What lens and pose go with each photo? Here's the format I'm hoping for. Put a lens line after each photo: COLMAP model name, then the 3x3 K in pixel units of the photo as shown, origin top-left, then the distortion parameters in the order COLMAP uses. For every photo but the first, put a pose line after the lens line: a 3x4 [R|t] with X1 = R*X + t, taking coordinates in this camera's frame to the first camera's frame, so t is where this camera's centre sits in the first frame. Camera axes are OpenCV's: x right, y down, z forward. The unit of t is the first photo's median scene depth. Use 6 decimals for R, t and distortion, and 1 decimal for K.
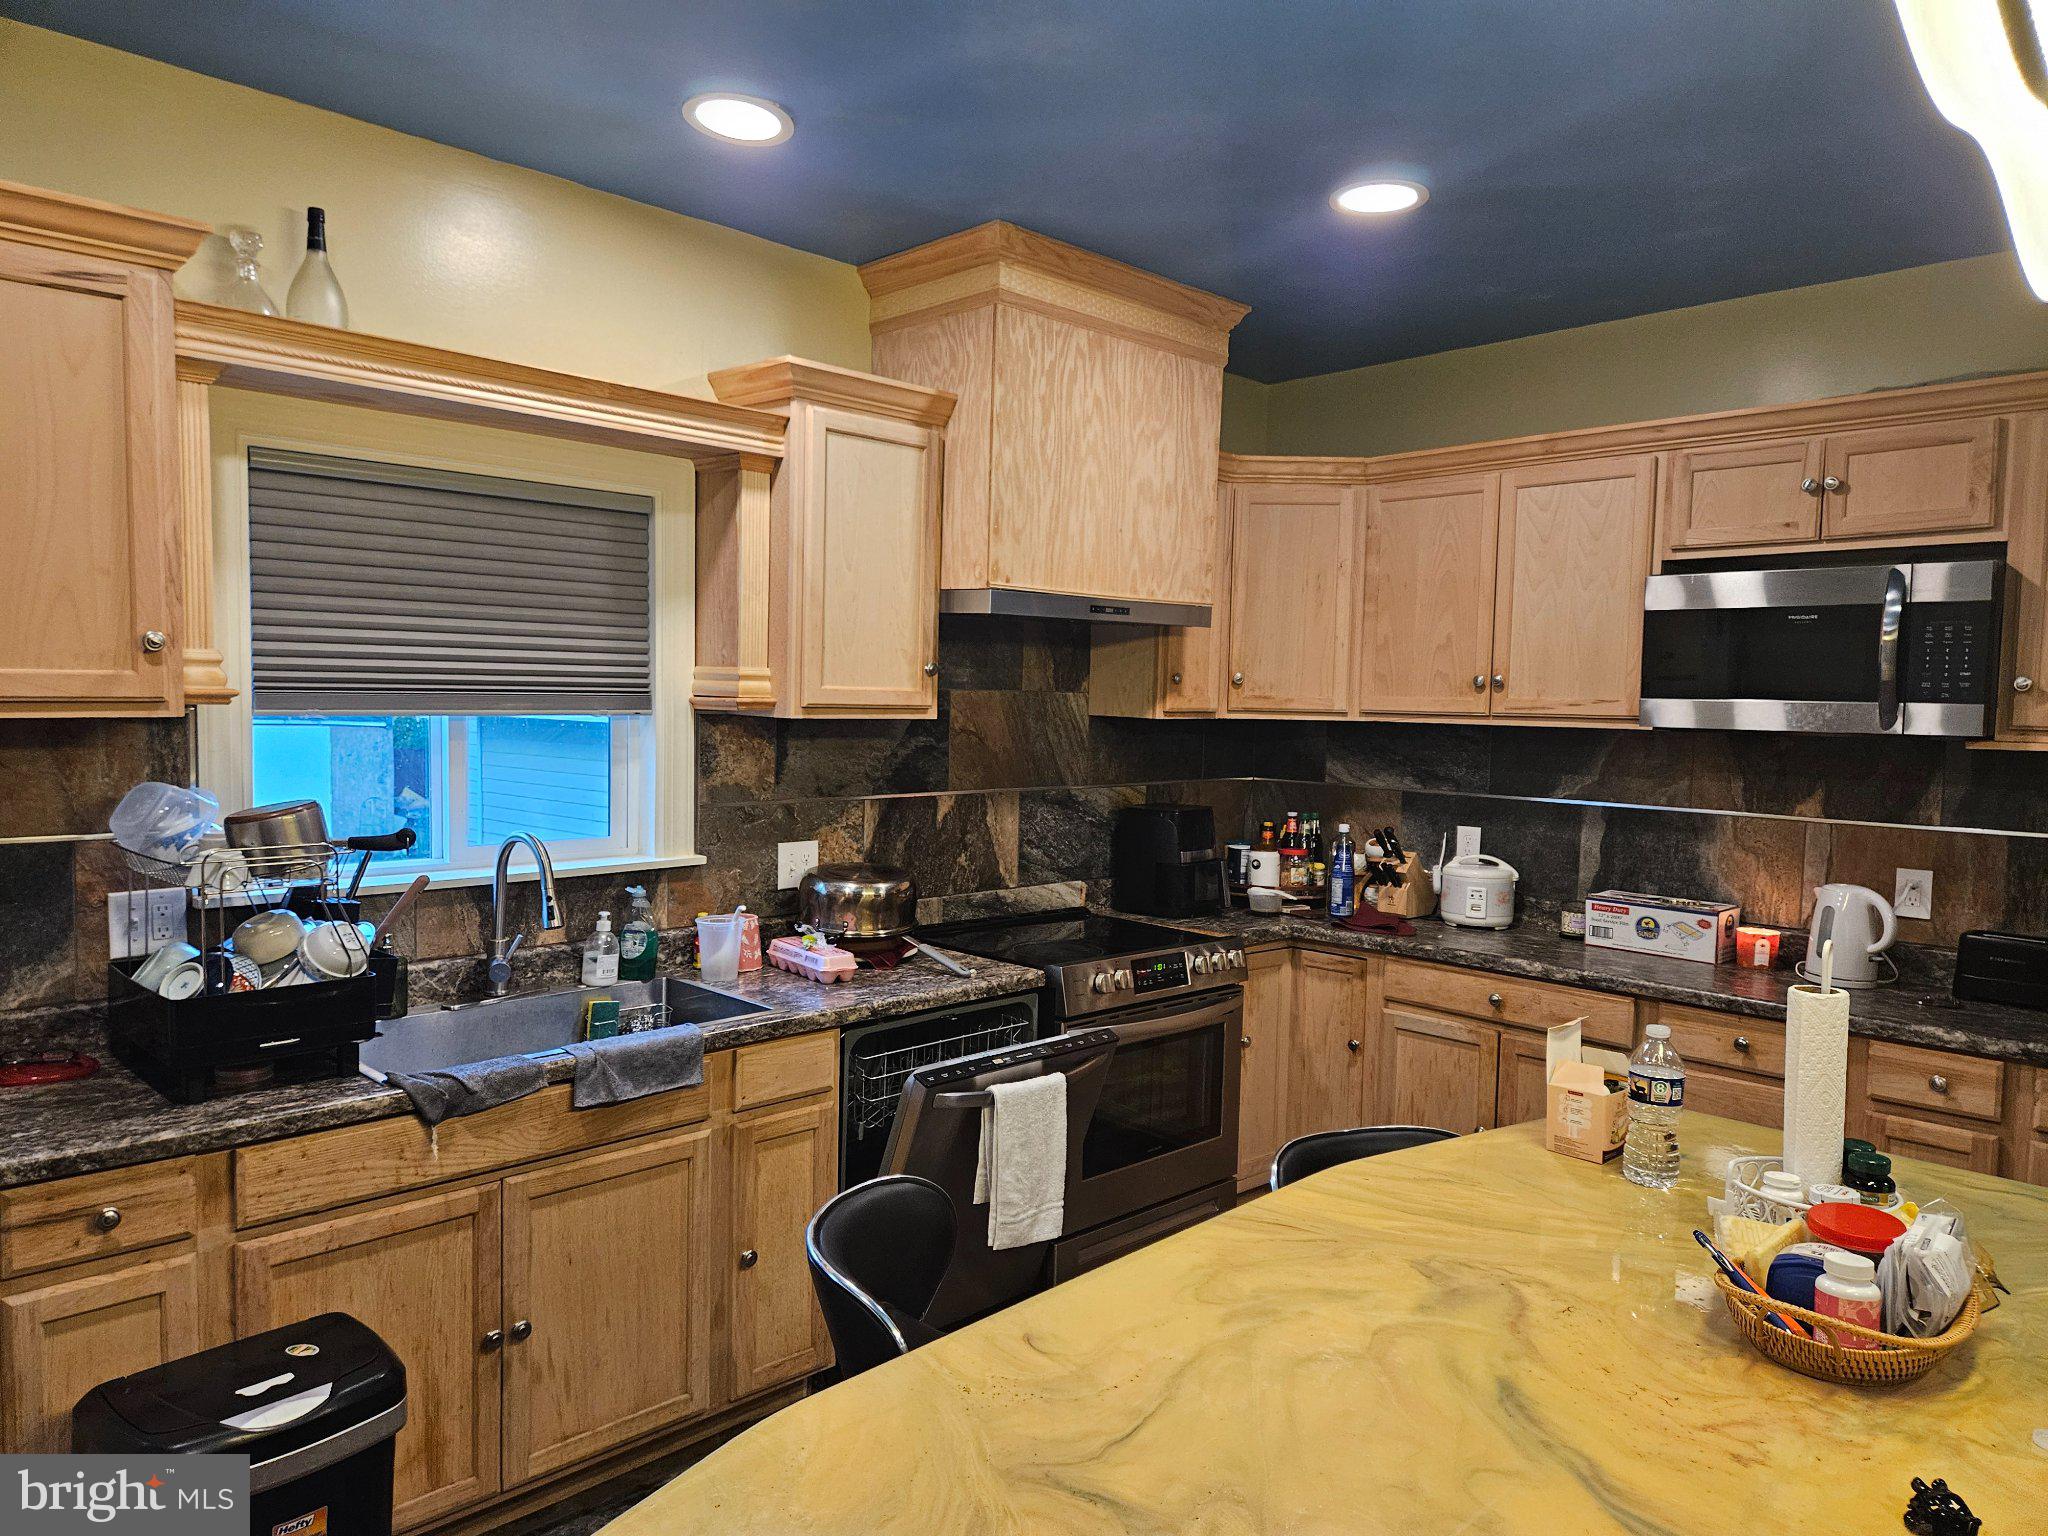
lens RADIAL K [[1380.5, 0, 1023.3], [0, 1380.5, 763.3], [0, 0, 1]] dist [0.059095, -0.009345]
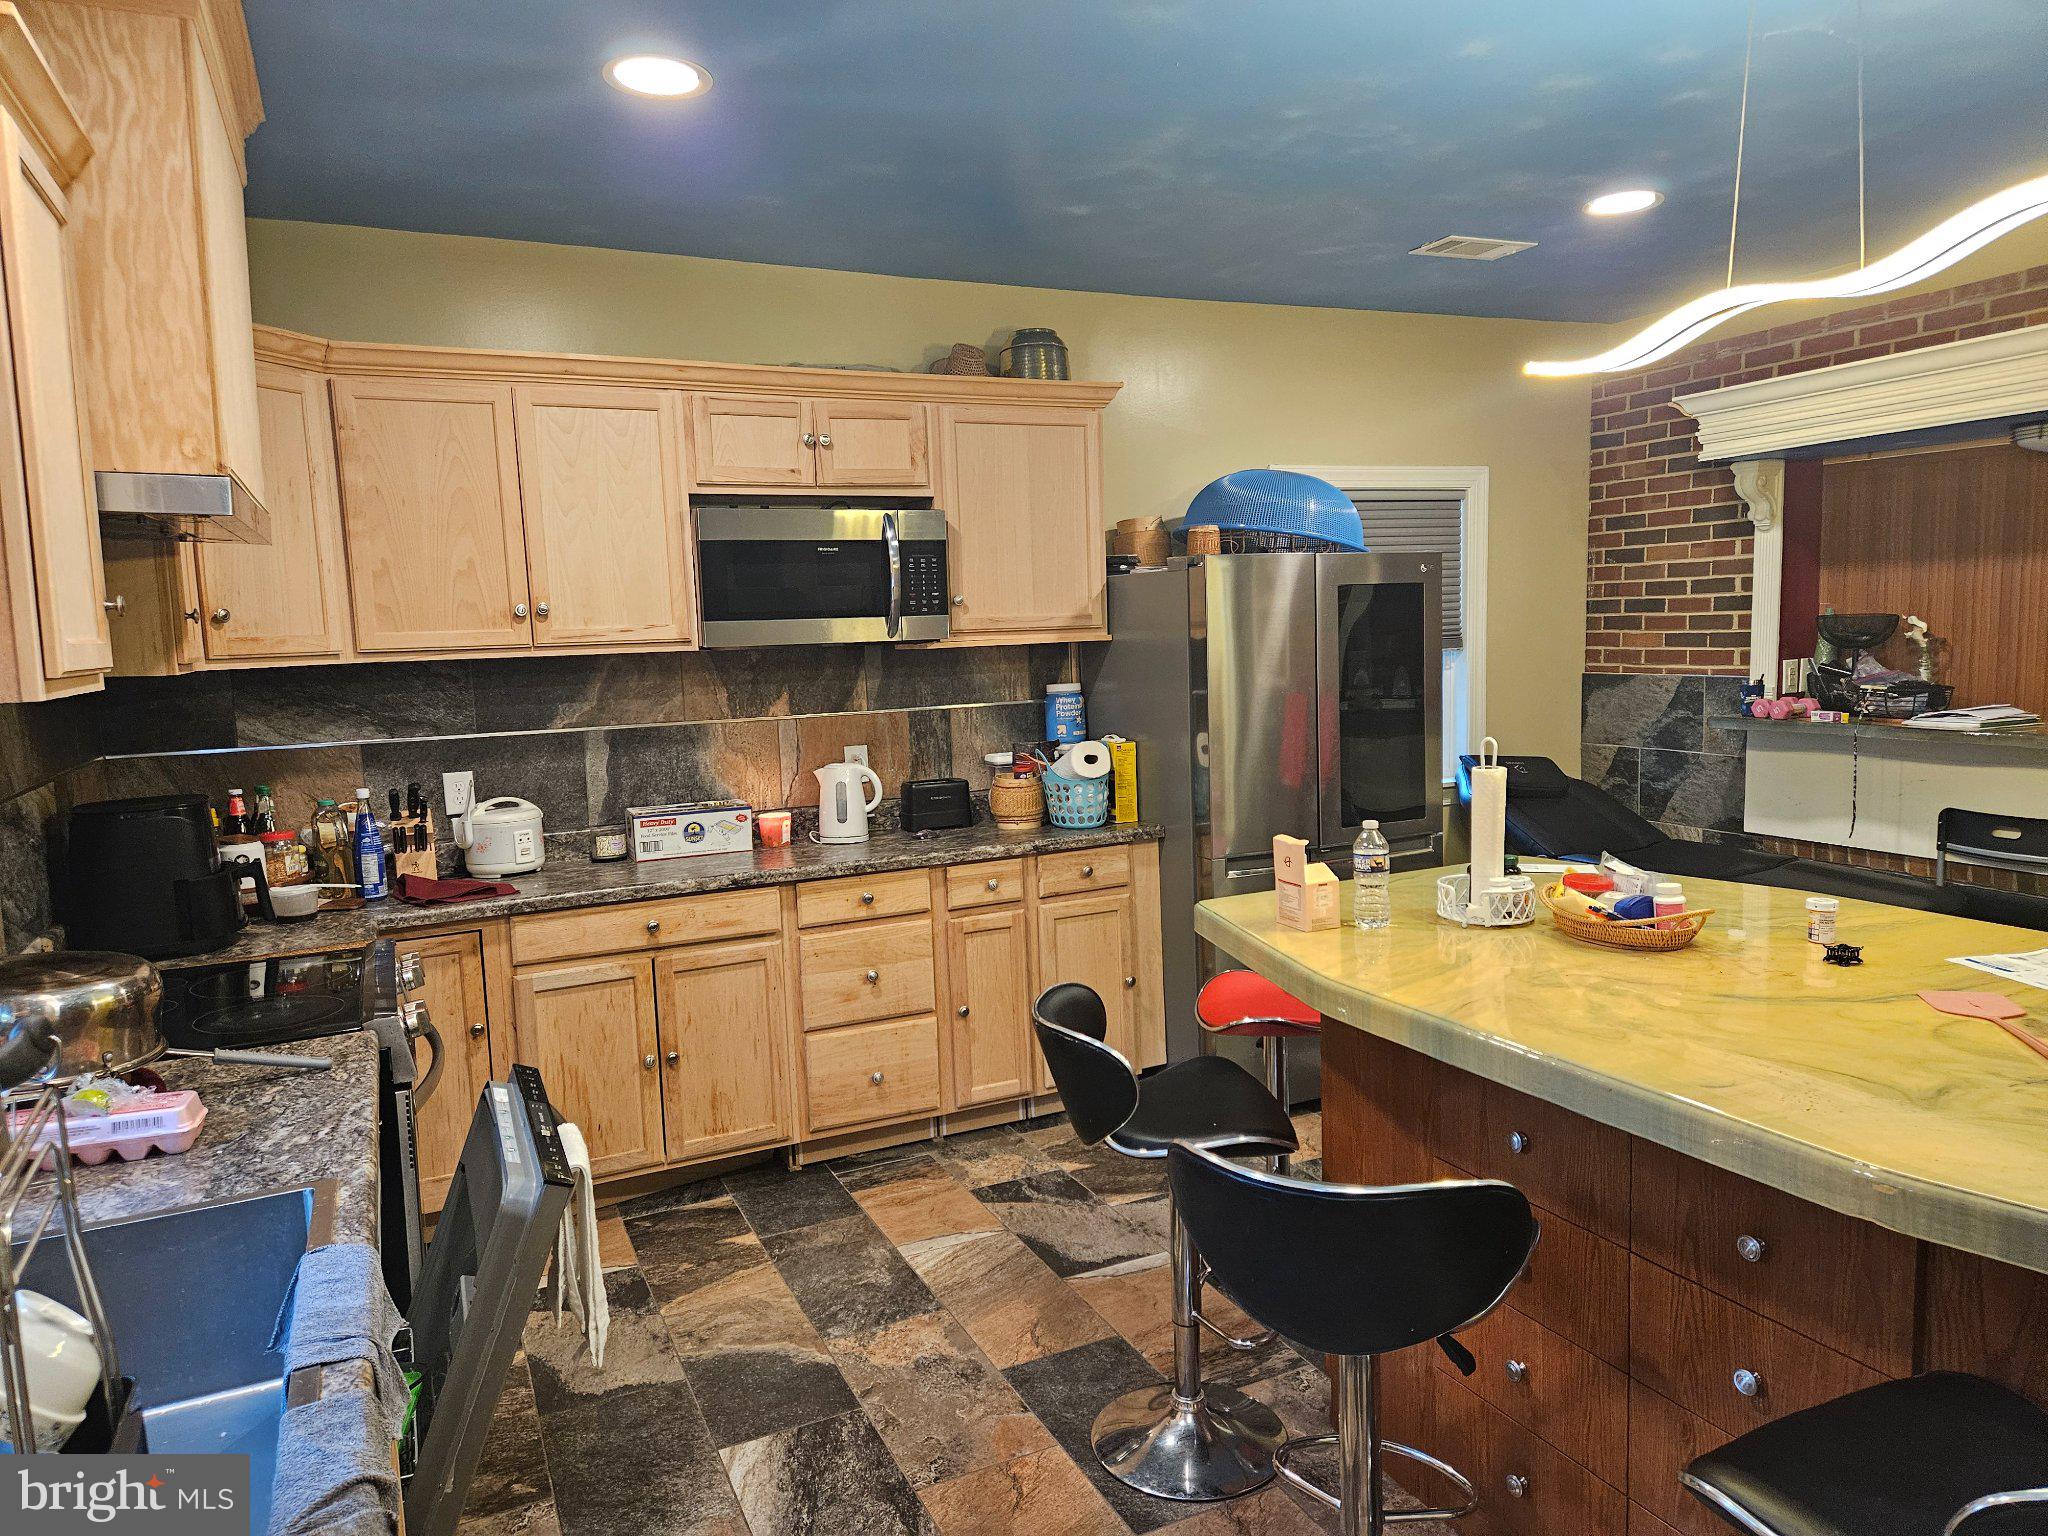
lens RADIAL K [[1380.5, 0, 1021.6], [0, 1380.5, 770.9], [0, 0, 1]] dist [0.059095, -0.009345]
pose [[0.323823, -0.134388, 0.936525, -0.489801], [0.087329, 0.989881, 0.111849, -0.029624], [-0.942079, 0.045567, 0.332282, 0.403975]]
